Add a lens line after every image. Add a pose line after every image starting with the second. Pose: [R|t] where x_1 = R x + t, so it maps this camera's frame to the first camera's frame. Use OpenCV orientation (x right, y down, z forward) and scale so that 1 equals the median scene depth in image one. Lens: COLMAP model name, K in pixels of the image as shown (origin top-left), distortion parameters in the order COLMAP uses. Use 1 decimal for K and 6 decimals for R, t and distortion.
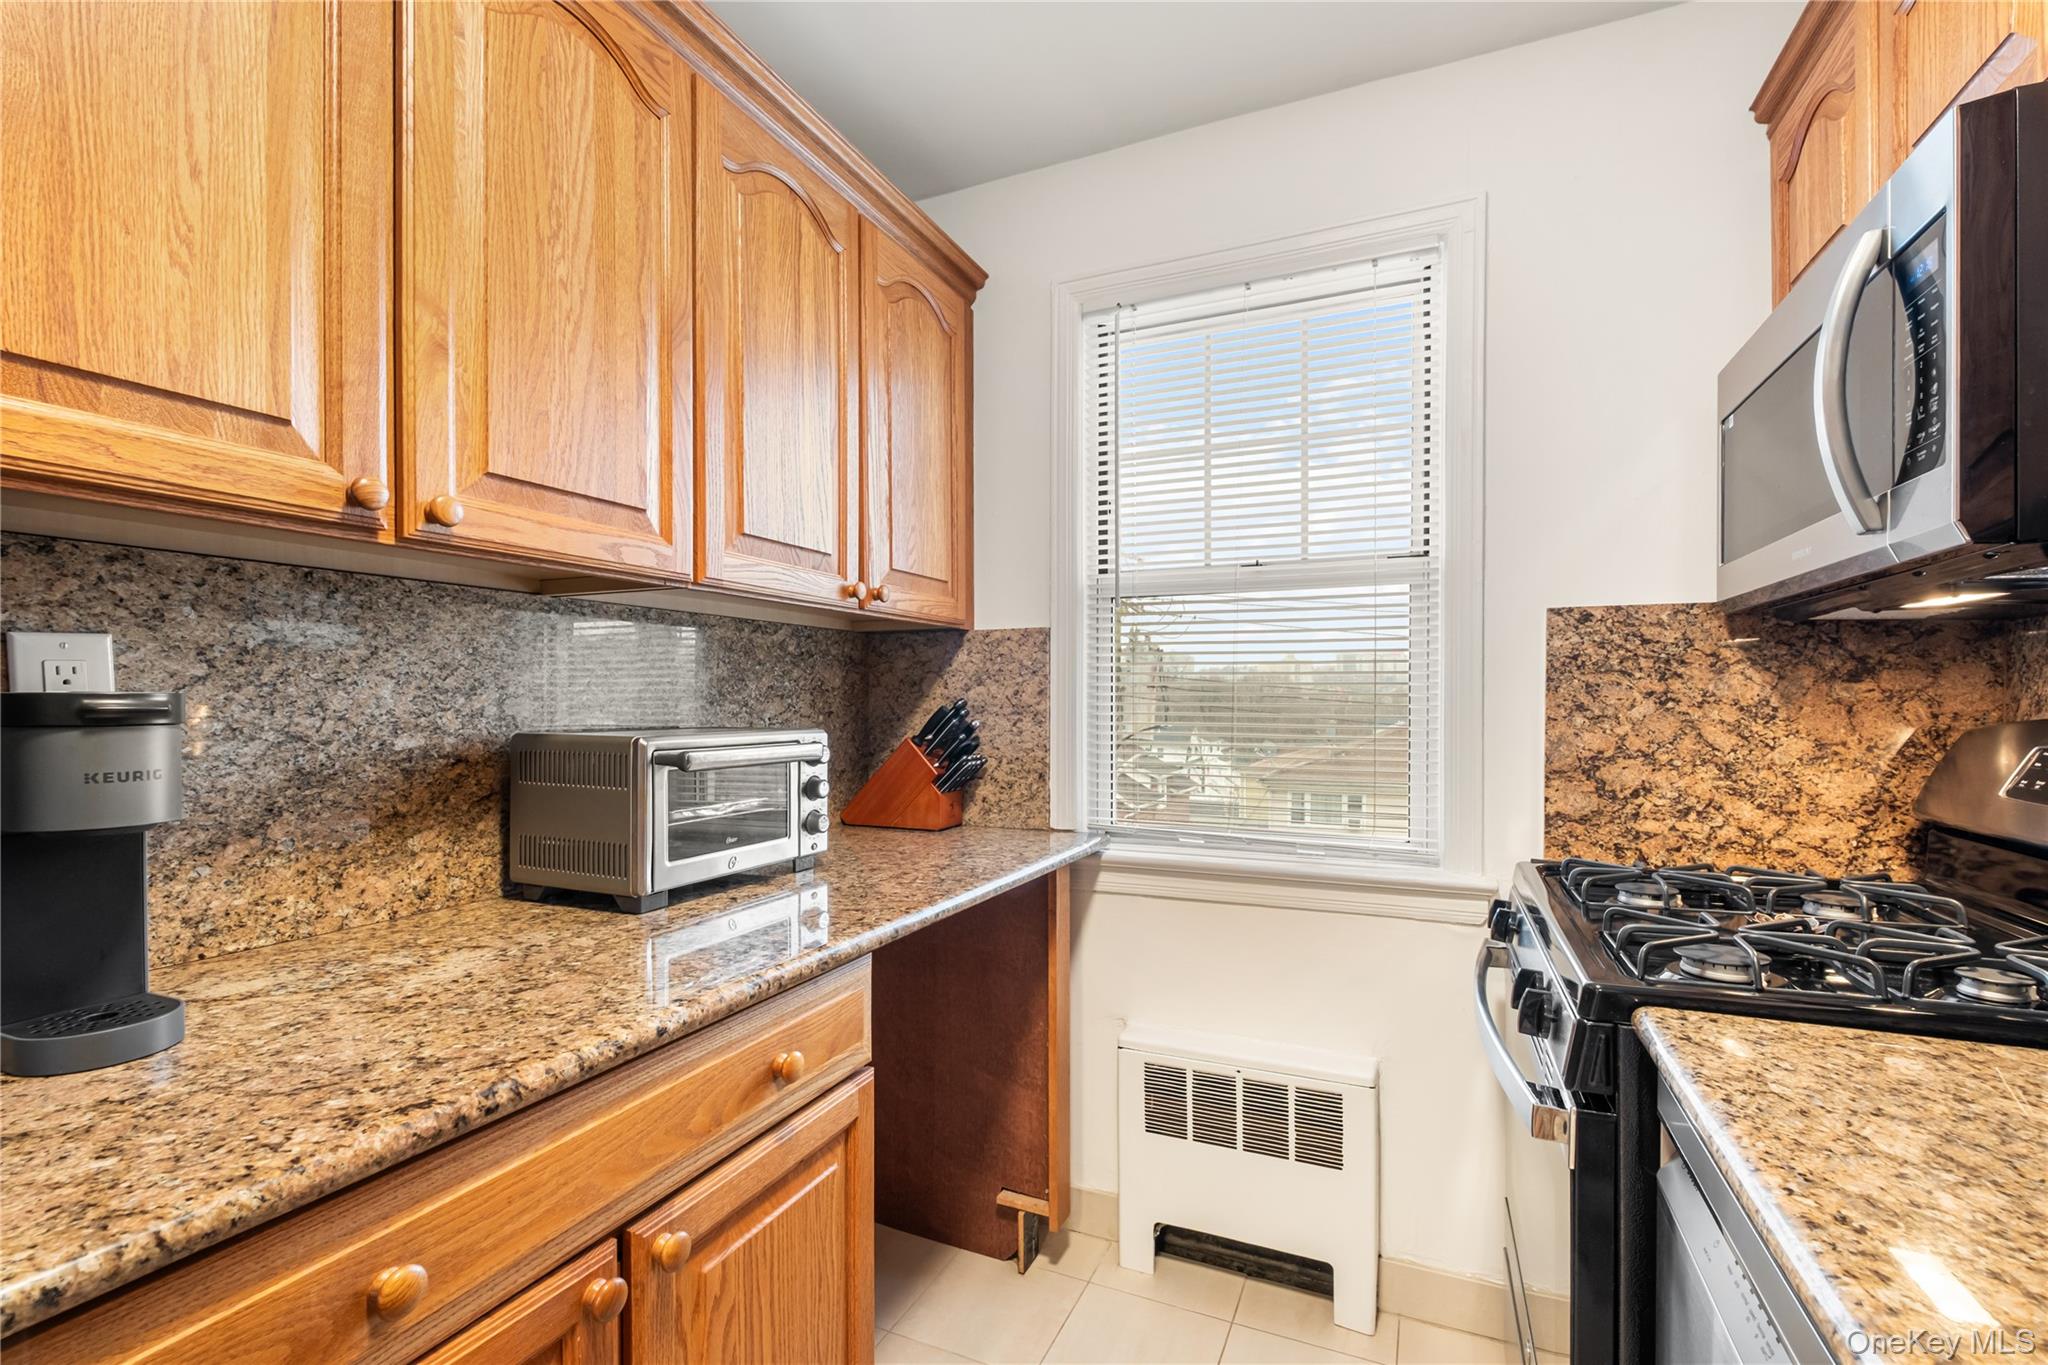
lens RADIAL K [[901.6, 0, 1030.7], [0, 901.6, 701.6], [0, 0, 1]] dist [0.006380, -0.006494]
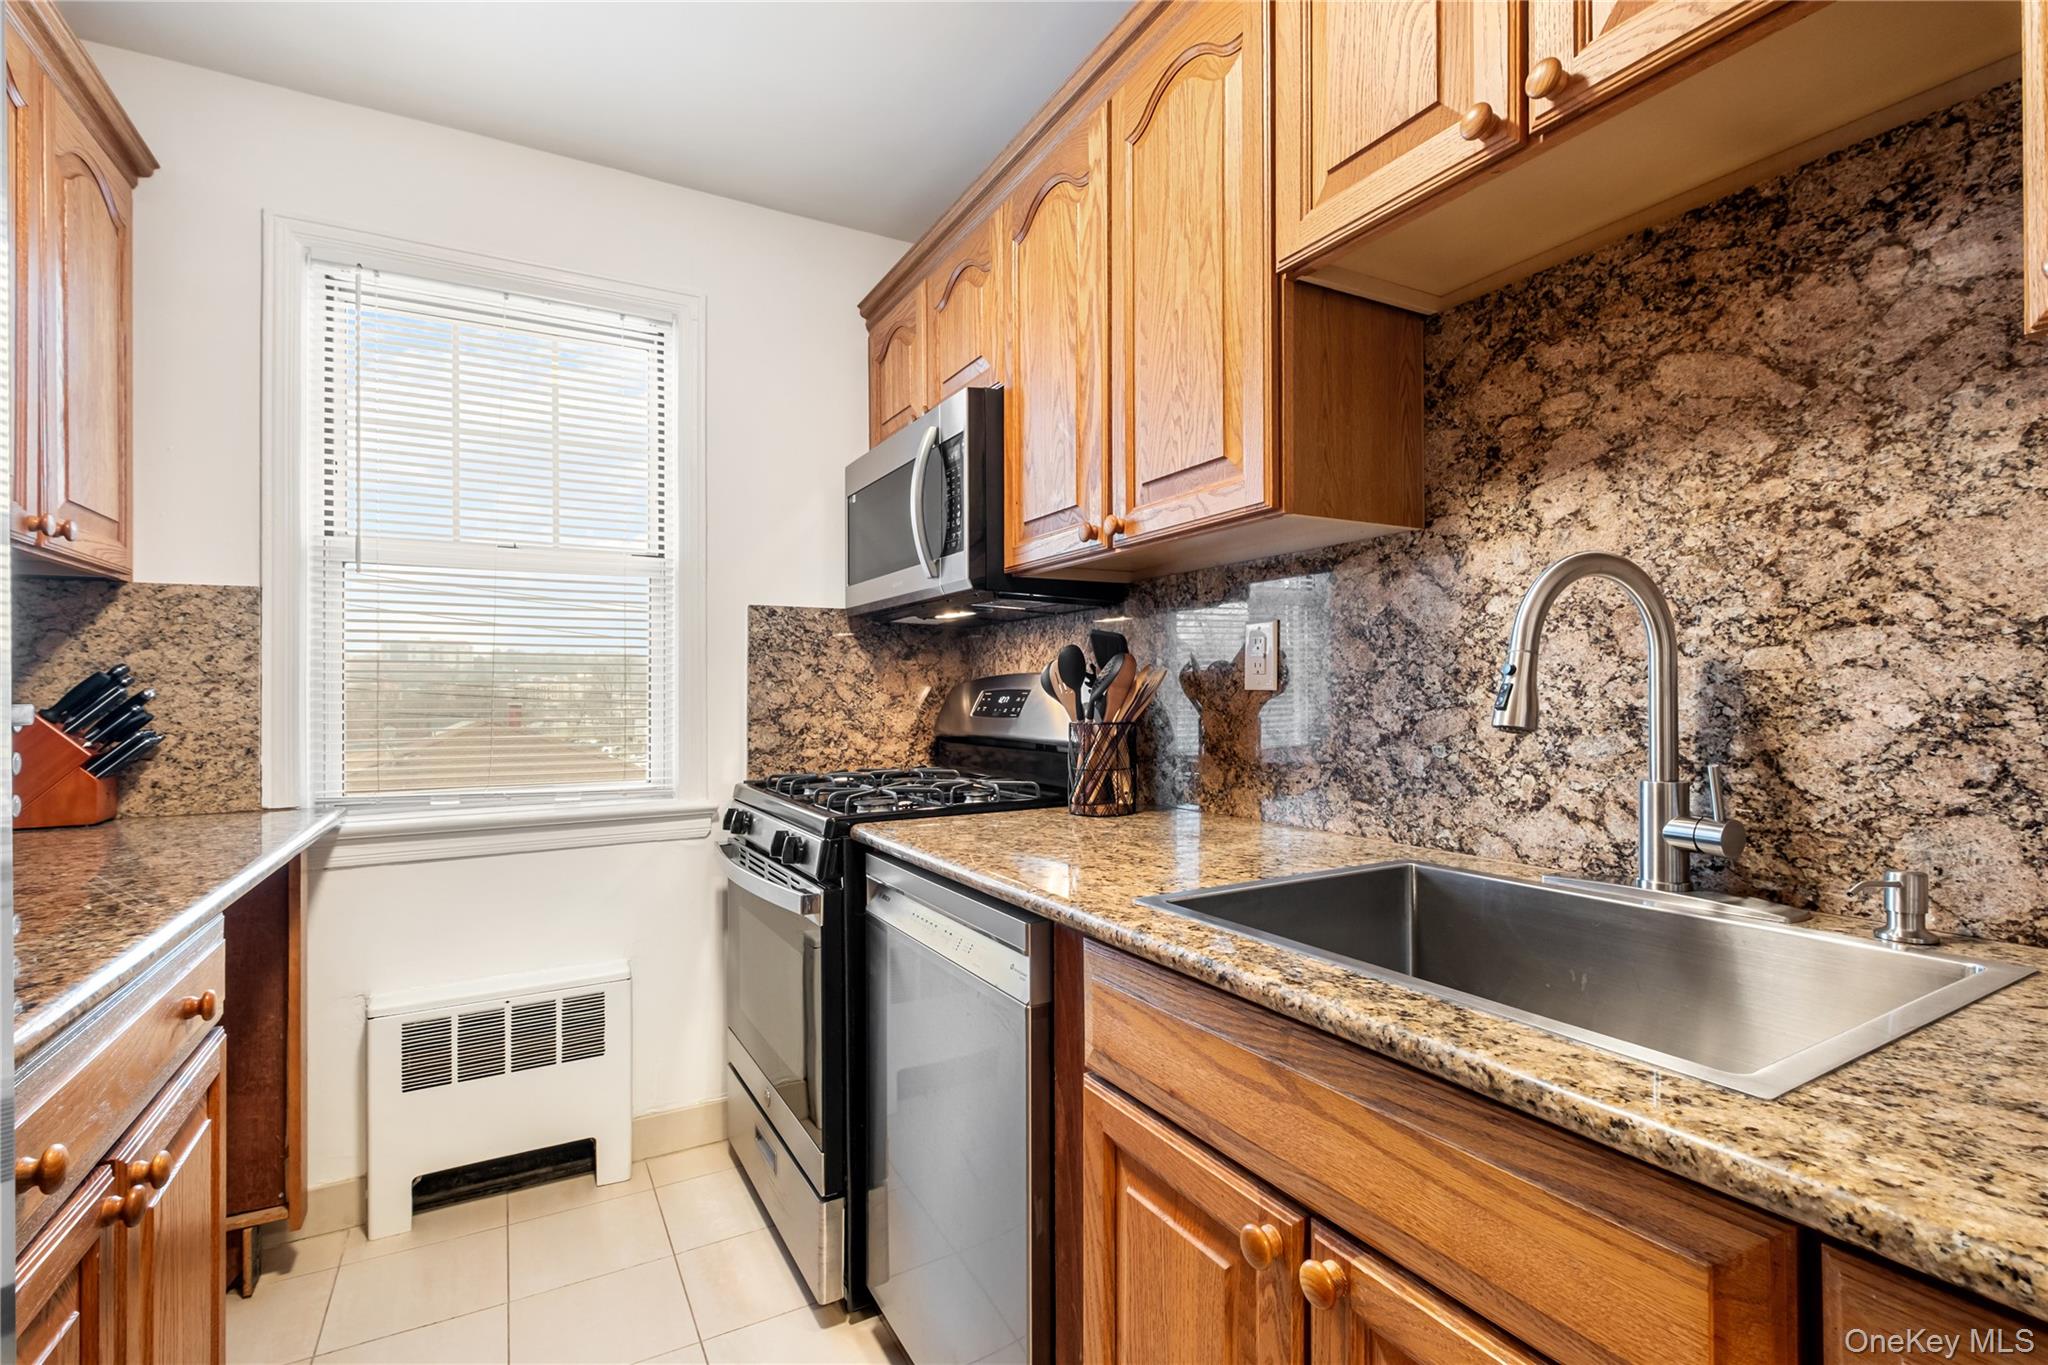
lens RADIAL K [[935.2, 0, 1028.7], [0, 935.2, 672.2], [0, 0, 1]] dist [0.012716, -0.008234]
pose [[0.597128, 0.012573, 0.802047, -0.376561], [0.008757, 0.999715, -0.022191, 0.042613], [-0.802098, 0.020275, 0.596848, -0.250158]]
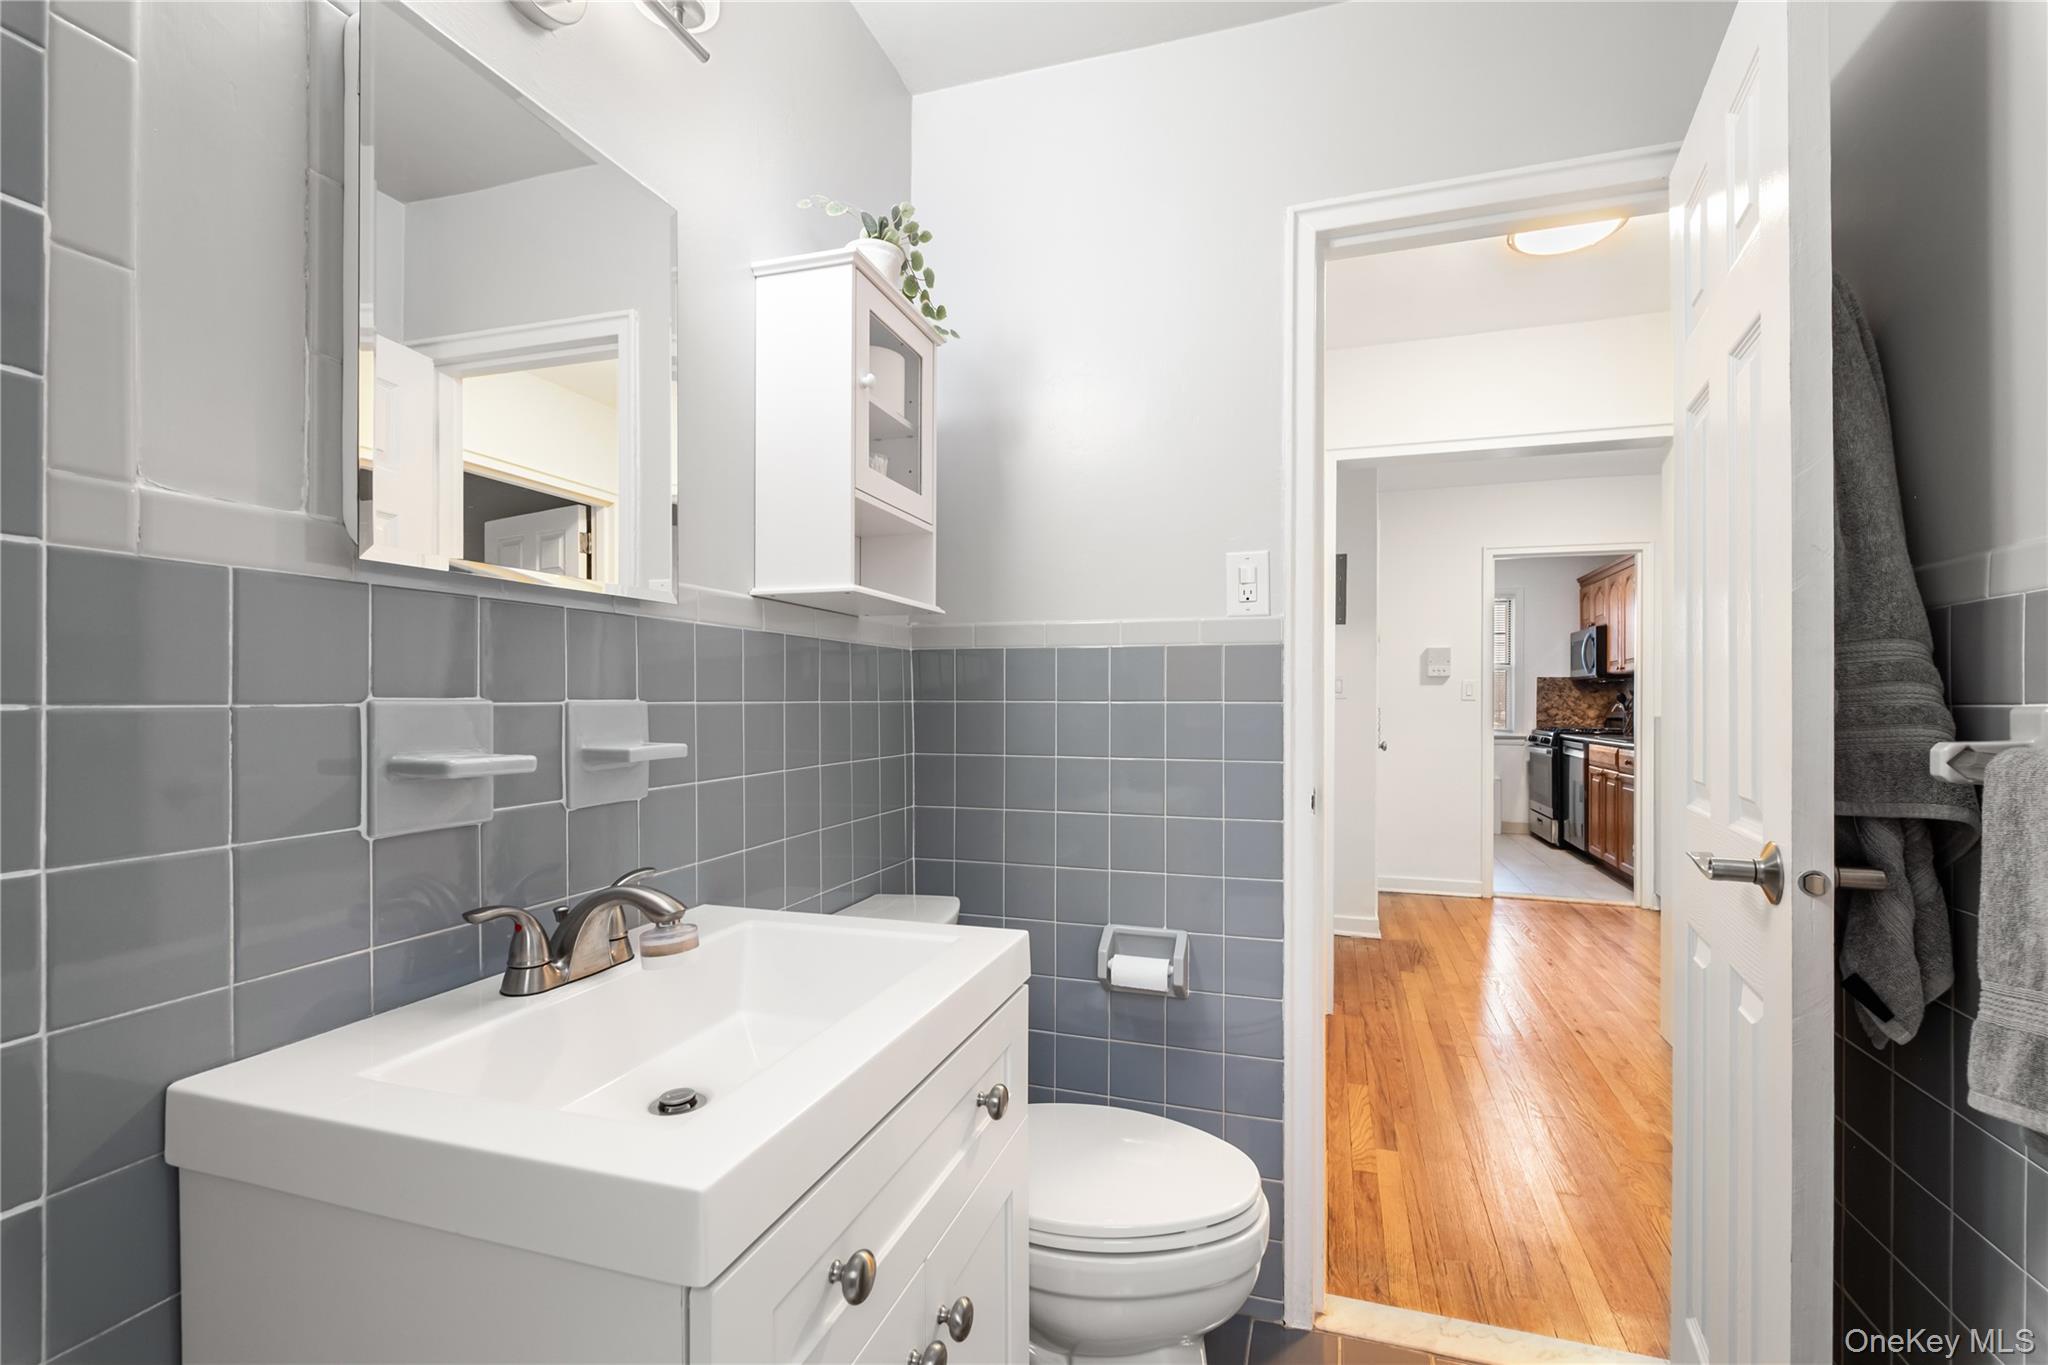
lens RADIAL K [[904.0, 0, 1026.9], [0, 904.0, 693.2], [0, 0, 1]] dist [0.002563, -0.007698]
pose [[0.994939, 0.001934, 0.100458, -2.825723], [-0.001031, 0.999959, -0.009032, 0.029374], [-0.100471, 0.008883, 0.994900, -3.796107]]
